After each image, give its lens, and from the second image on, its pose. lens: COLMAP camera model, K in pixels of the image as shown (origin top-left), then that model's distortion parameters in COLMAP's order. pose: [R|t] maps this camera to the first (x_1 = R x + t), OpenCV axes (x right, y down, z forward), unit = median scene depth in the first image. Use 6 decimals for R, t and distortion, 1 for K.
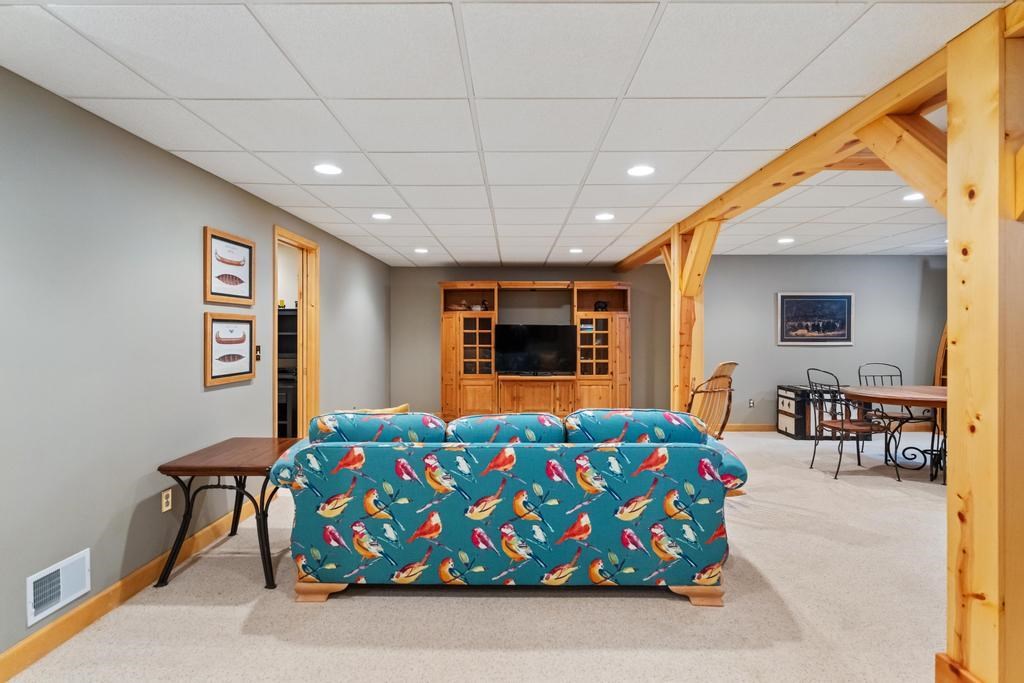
lens RADIAL K [[516.0, 0, 510.5], [0, 516.0, 336.0], [0, 0, 1]] dist [-0.006811, 0.002667]
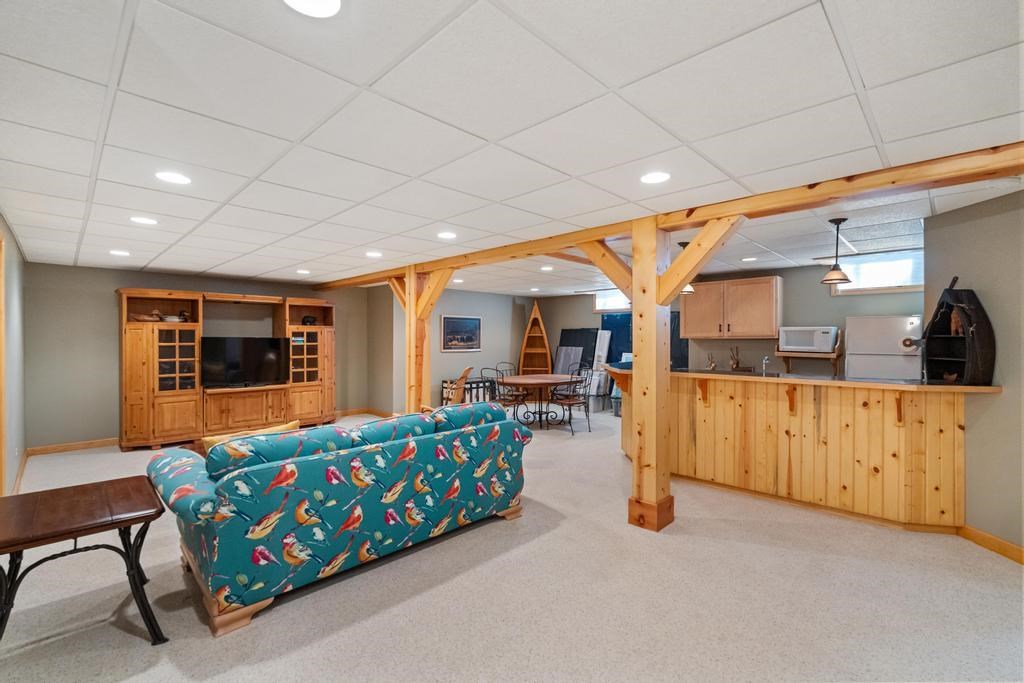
lens RADIAL K [[455.8, 0, 498.3], [0, 455.8, 342.6], [0, 0, 1]] dist [-0.011457, 0.002973]
pose [[0.702866, -0.008659, 0.711270, -0.603146], [0.004403, 0.999960, 0.007823, -0.039495], [-0.711309, -0.002367, 0.702875, 0.023199]]
